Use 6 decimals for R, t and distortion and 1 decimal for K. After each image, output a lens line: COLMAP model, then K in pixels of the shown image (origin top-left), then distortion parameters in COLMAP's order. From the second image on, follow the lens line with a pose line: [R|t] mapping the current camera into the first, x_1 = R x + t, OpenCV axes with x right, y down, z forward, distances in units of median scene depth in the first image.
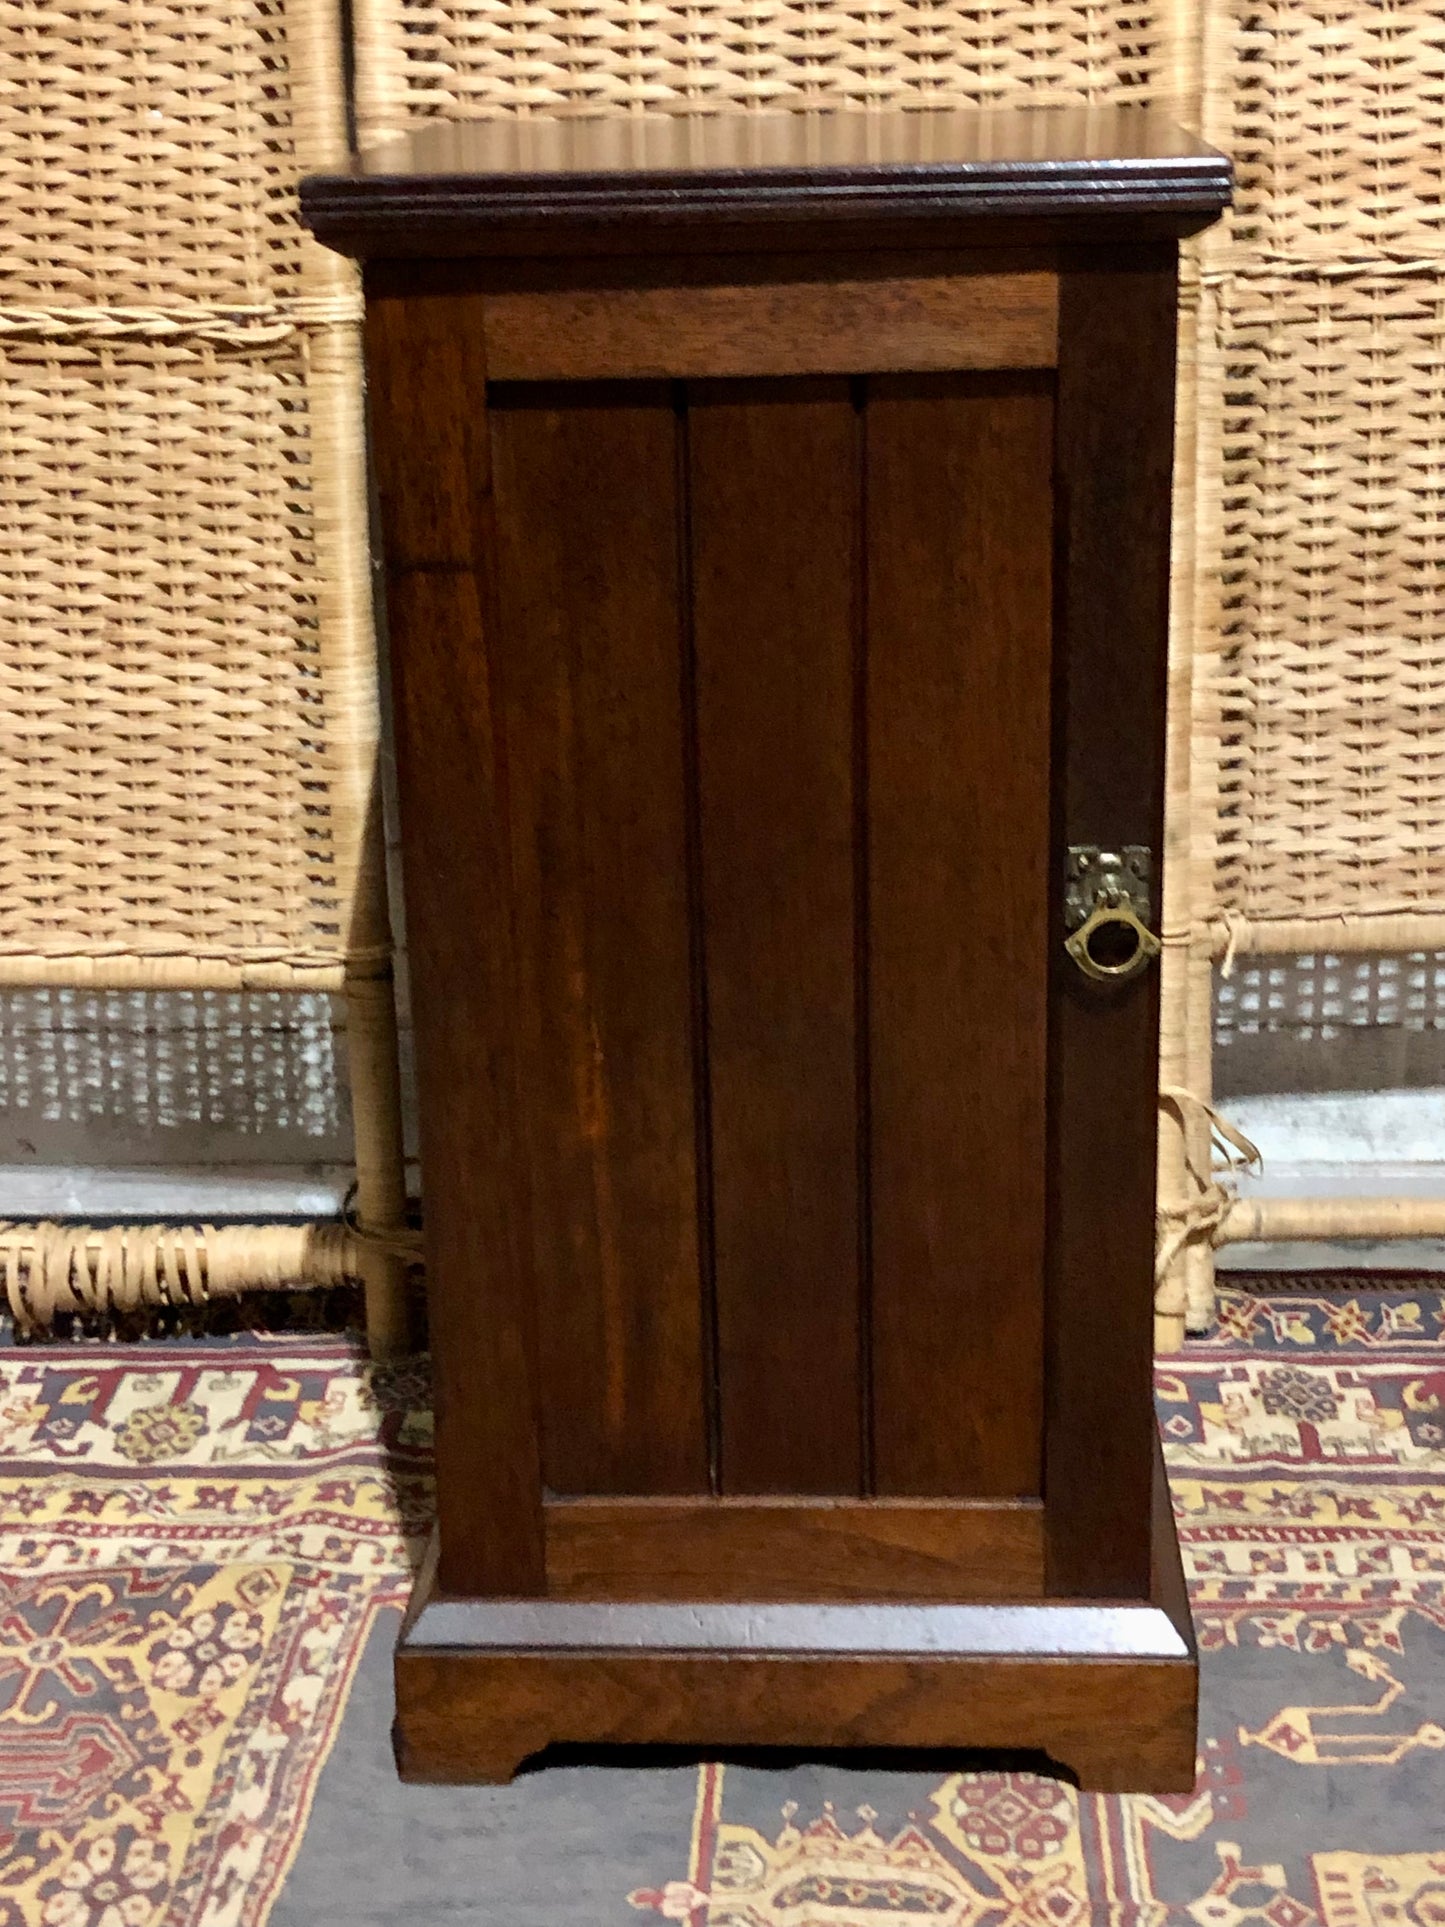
lens RADIAL K [[2963.6, 0, 718.2], [0, 2963.6, 887.2], [0, 0, 1]] dist [0.017767, 0.000000]
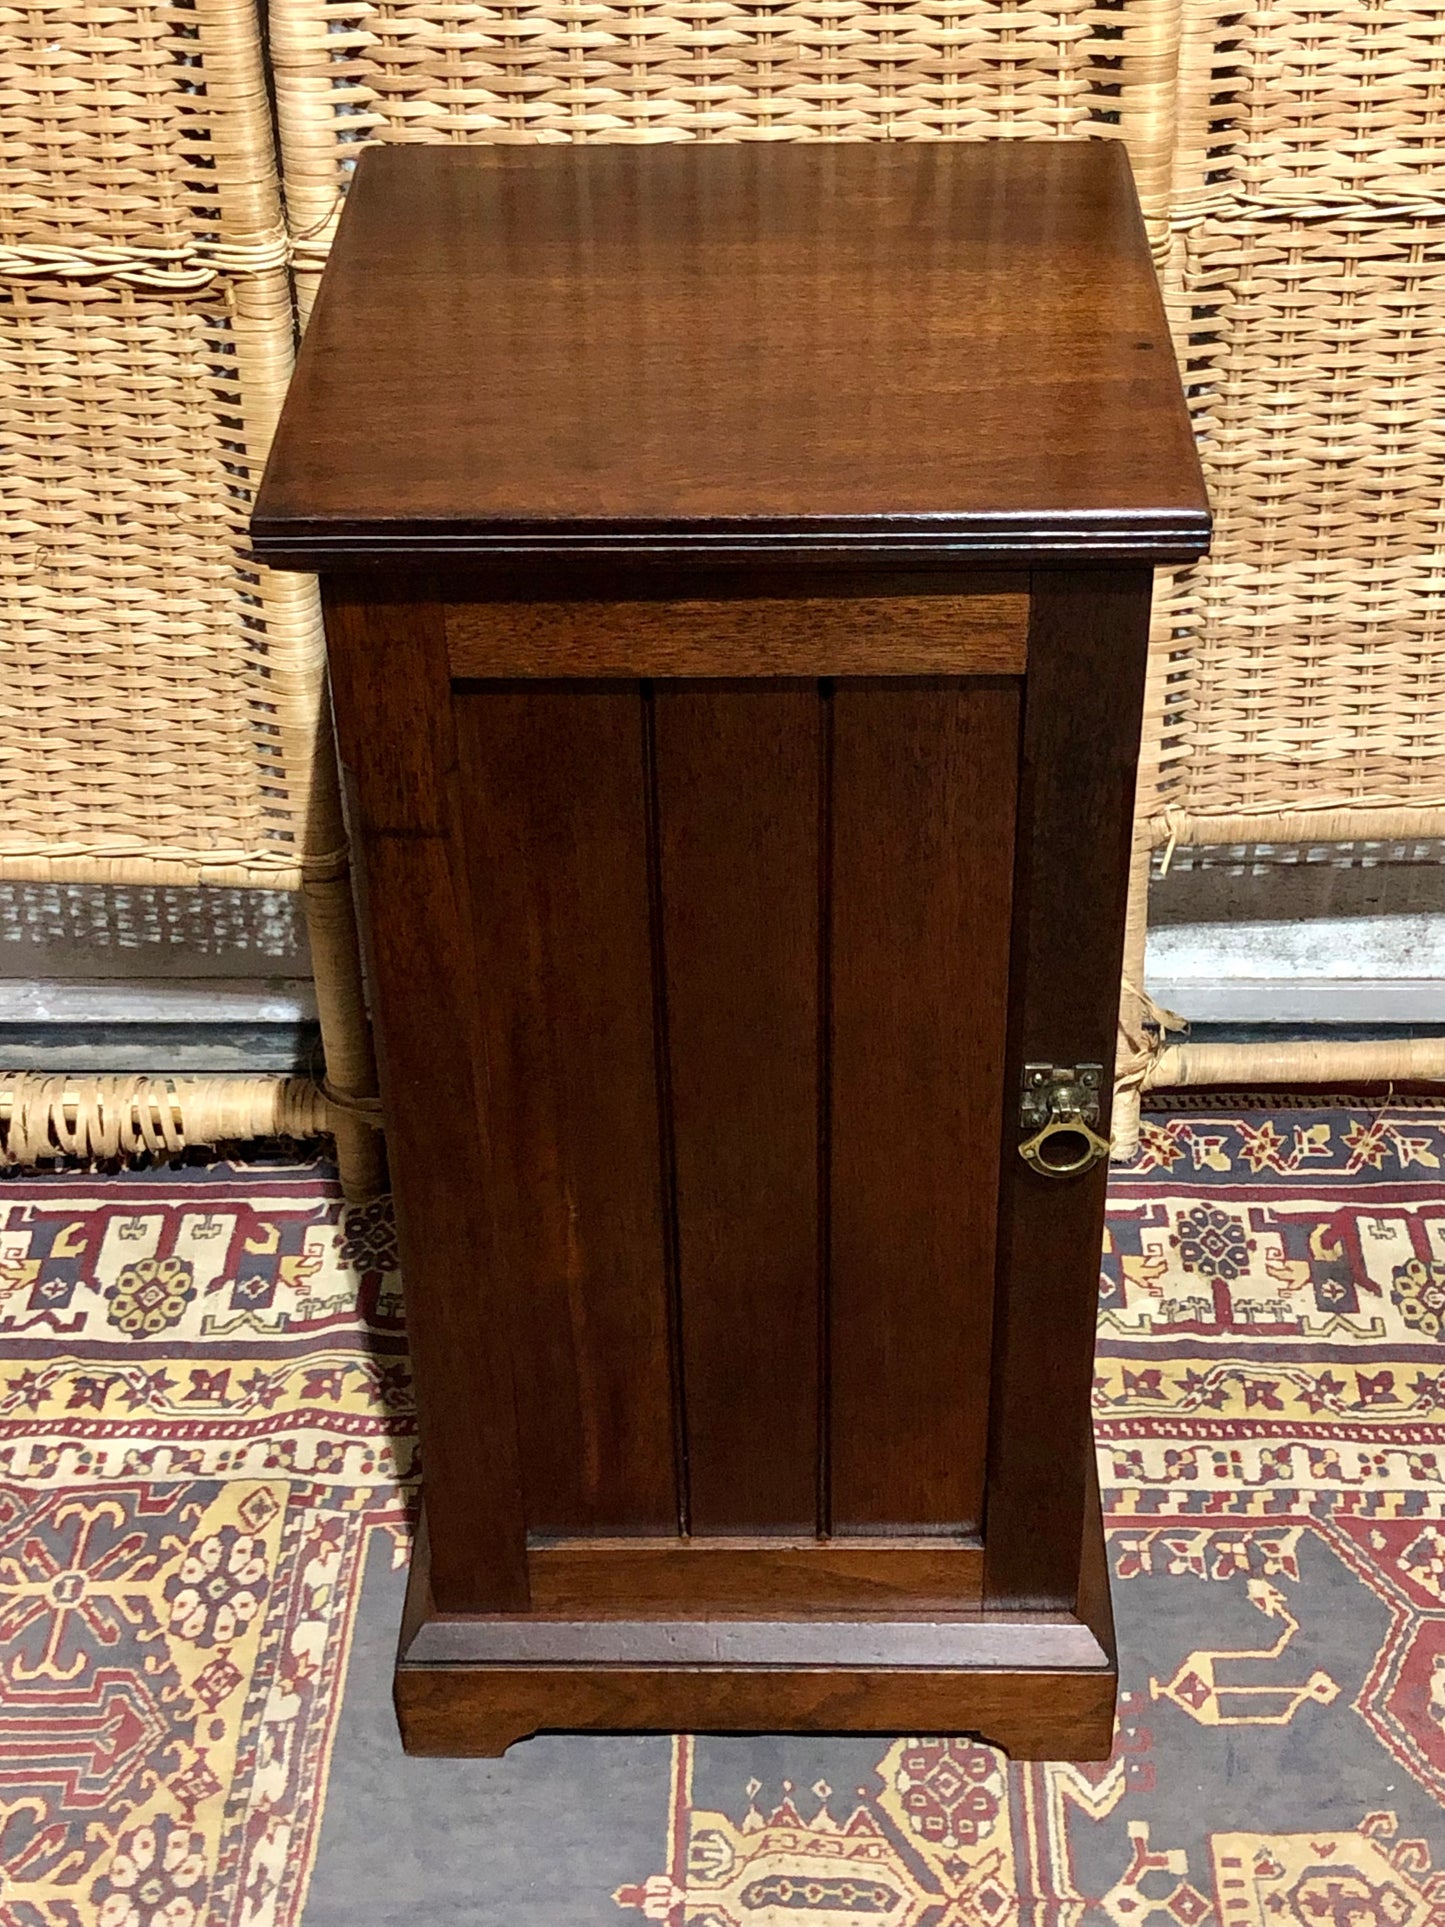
lens RADIAL K [[2963.6, 0, 750.3], [0, 2963.6, 917.5], [0, 0, 1]] dist [0.017767, 0.000000]
pose [[0.999094, -0.015457, 0.039664, -0.013784], [0.001920, 0.947163, 0.320748, -0.300868], [-0.042526, -0.320381, 0.946334, 0.029620]]
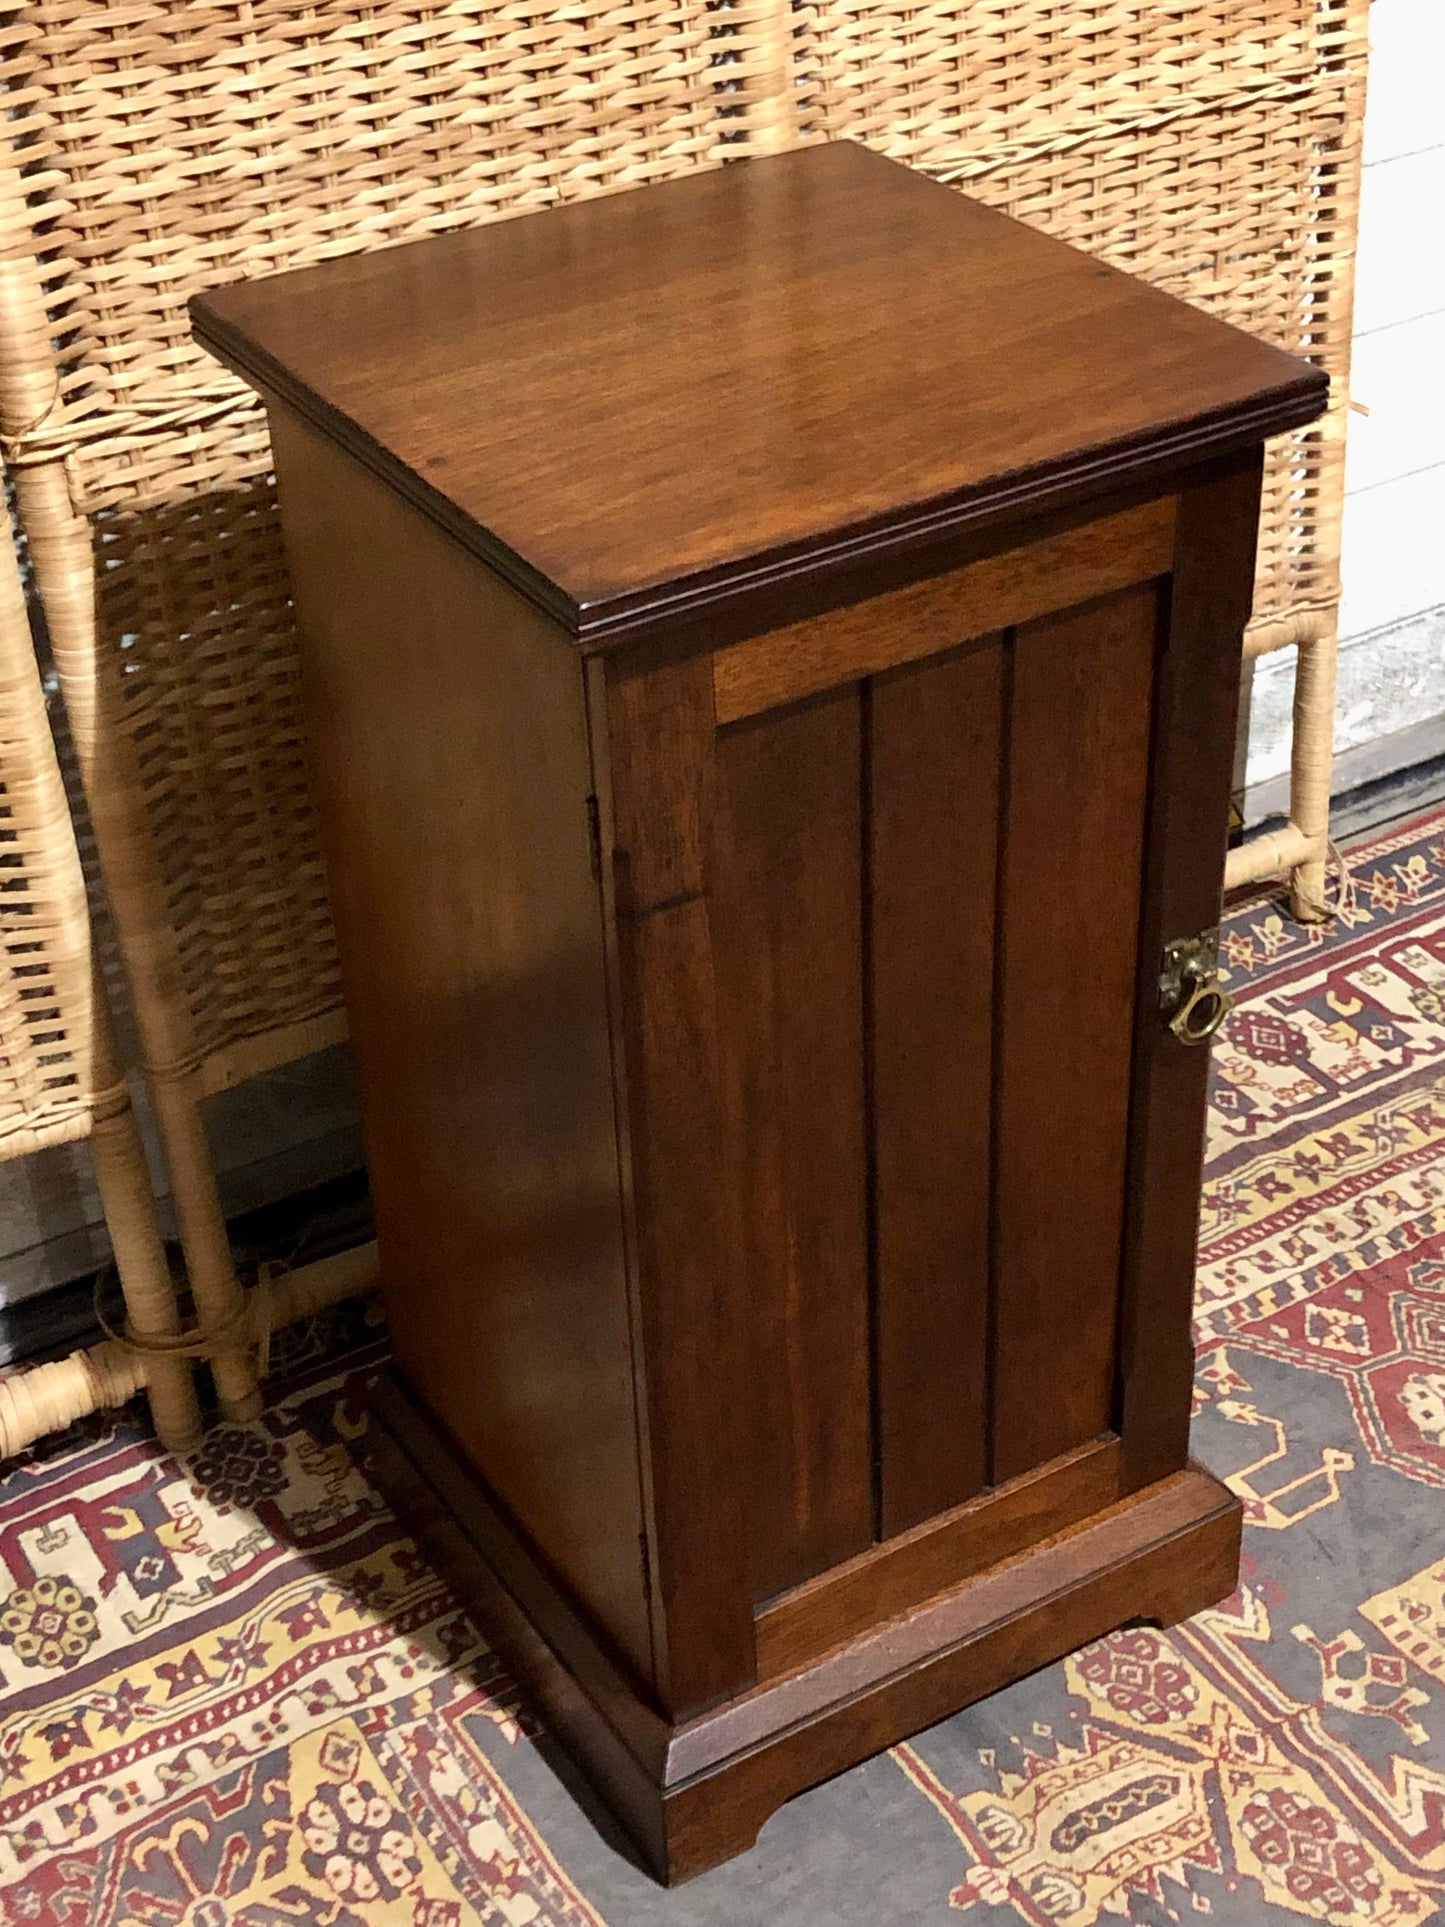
lens RADIAL K [[2963.6, 0, 760.7], [0, 2963.6, 920.6], [0, 0, 1]] dist [0.017767, 0.000000]
pose [[0.816706, -0.319859, 0.480293, -0.409884], [0.180693, 0.932215, 0.313568, -0.305075], [-0.548034, -0.169307, 0.819142, 0.128805]]
